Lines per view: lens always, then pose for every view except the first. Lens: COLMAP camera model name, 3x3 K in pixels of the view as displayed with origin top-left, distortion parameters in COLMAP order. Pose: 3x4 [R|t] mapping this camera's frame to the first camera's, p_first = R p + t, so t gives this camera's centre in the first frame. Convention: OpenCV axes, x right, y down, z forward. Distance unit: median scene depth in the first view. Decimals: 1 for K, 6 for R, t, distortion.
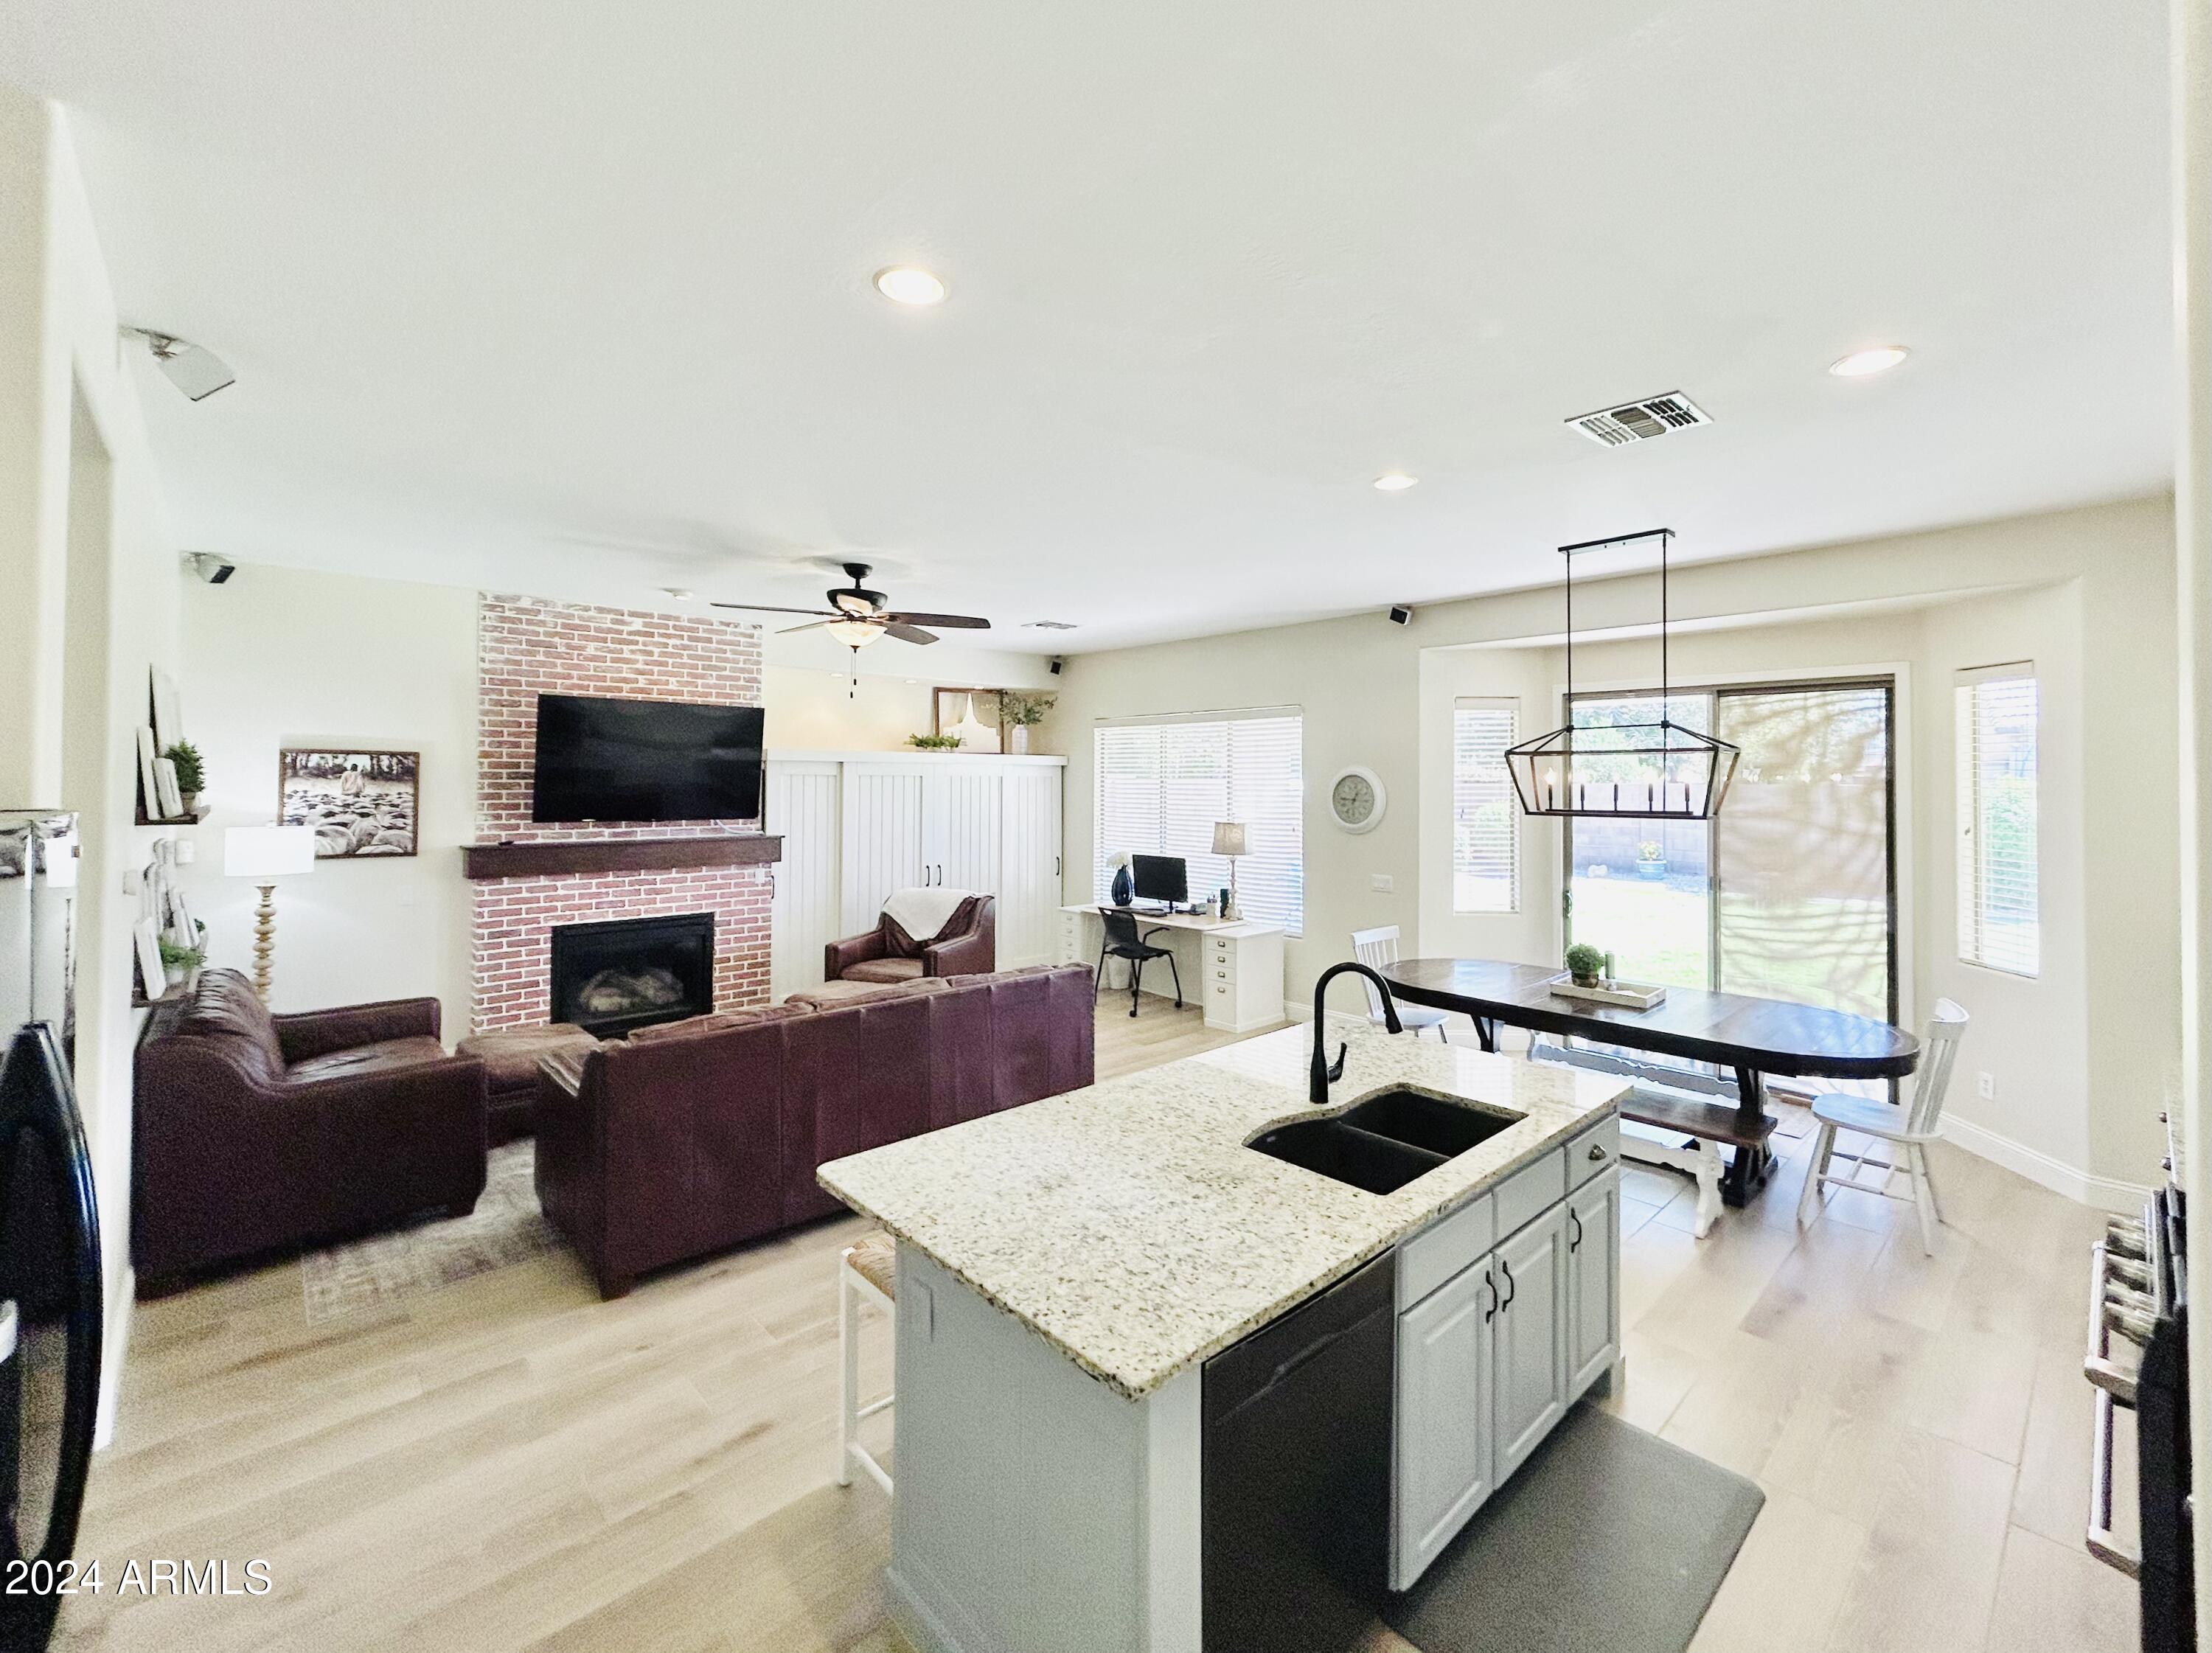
lens RADIAL K [[943.3, 0, 1132.2], [0, 943.3, 771.1], [0, 0, 1]] dist [-0.001606, -0.000557]
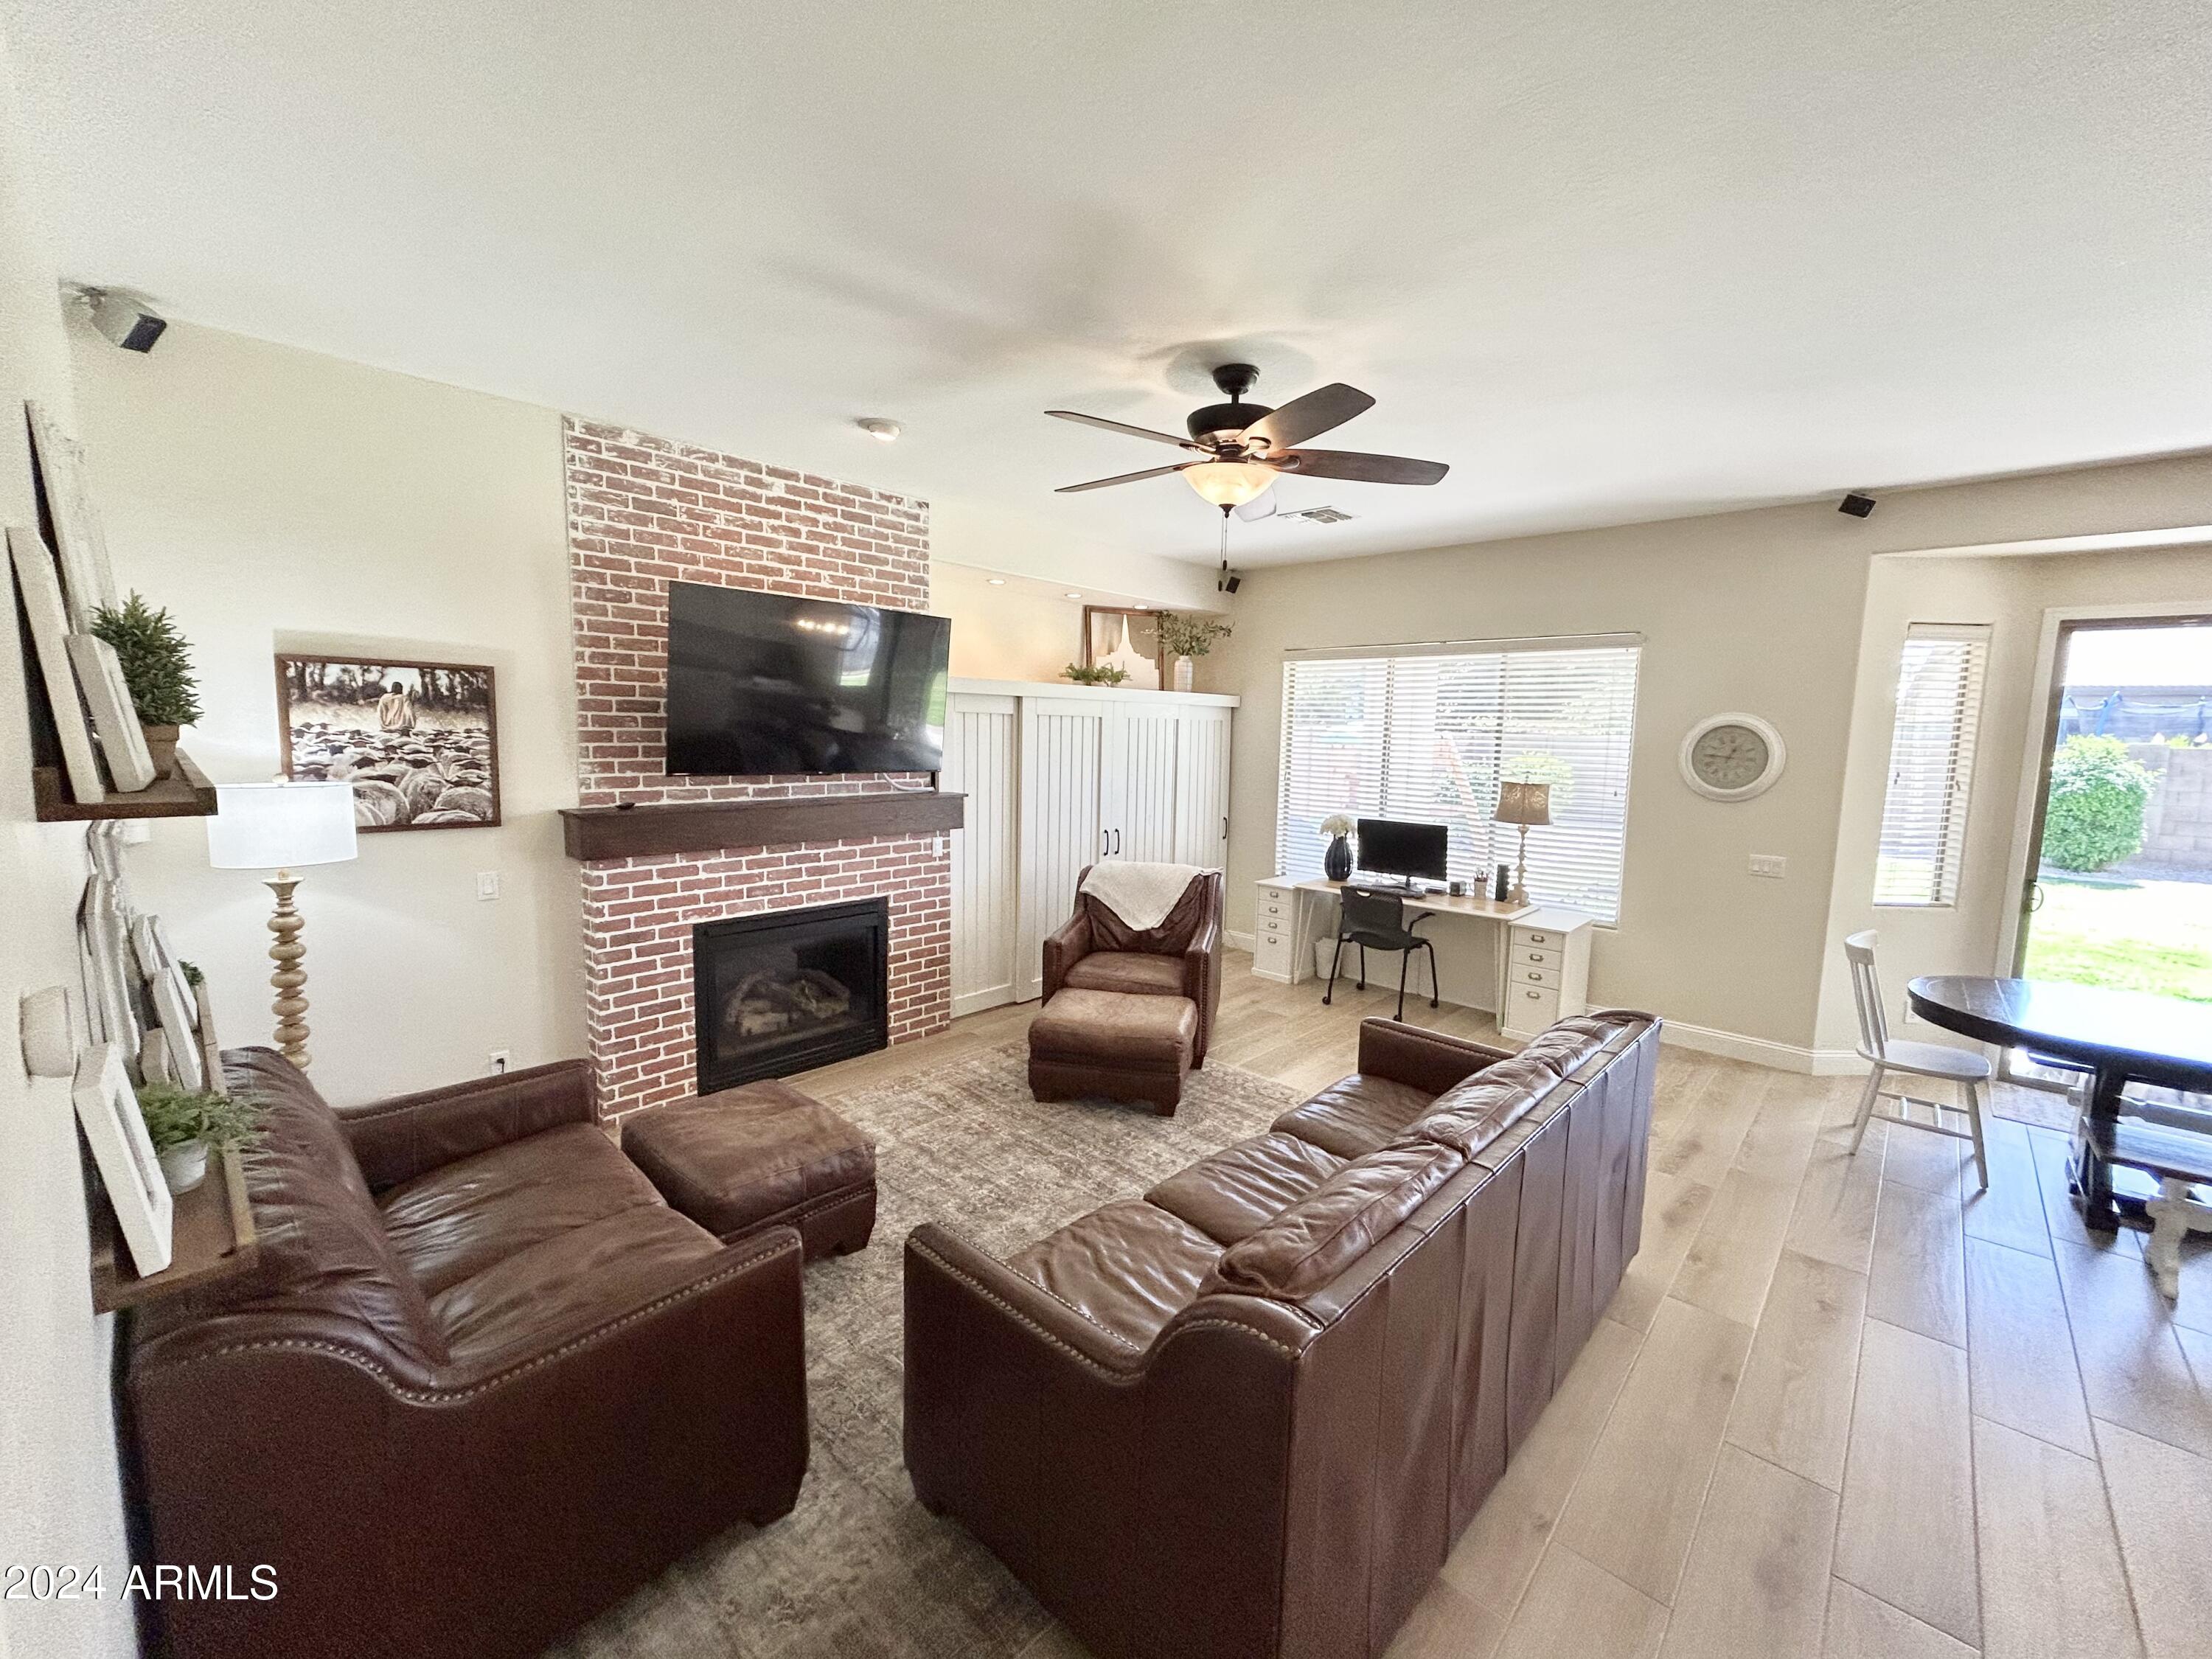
lens RADIAL K [[891.9, 0, 1104.4], [0, 891.9, 829.7], [0, 0, 1]] dist [-0.002551, 0.000143]
pose [[0.998002, 0.008725, 0.062570, -0.344022], [-0.016522, 0.991993, 0.125210, 0.006963], [-0.060976, -0.125994, 0.990155, 0.325756]]
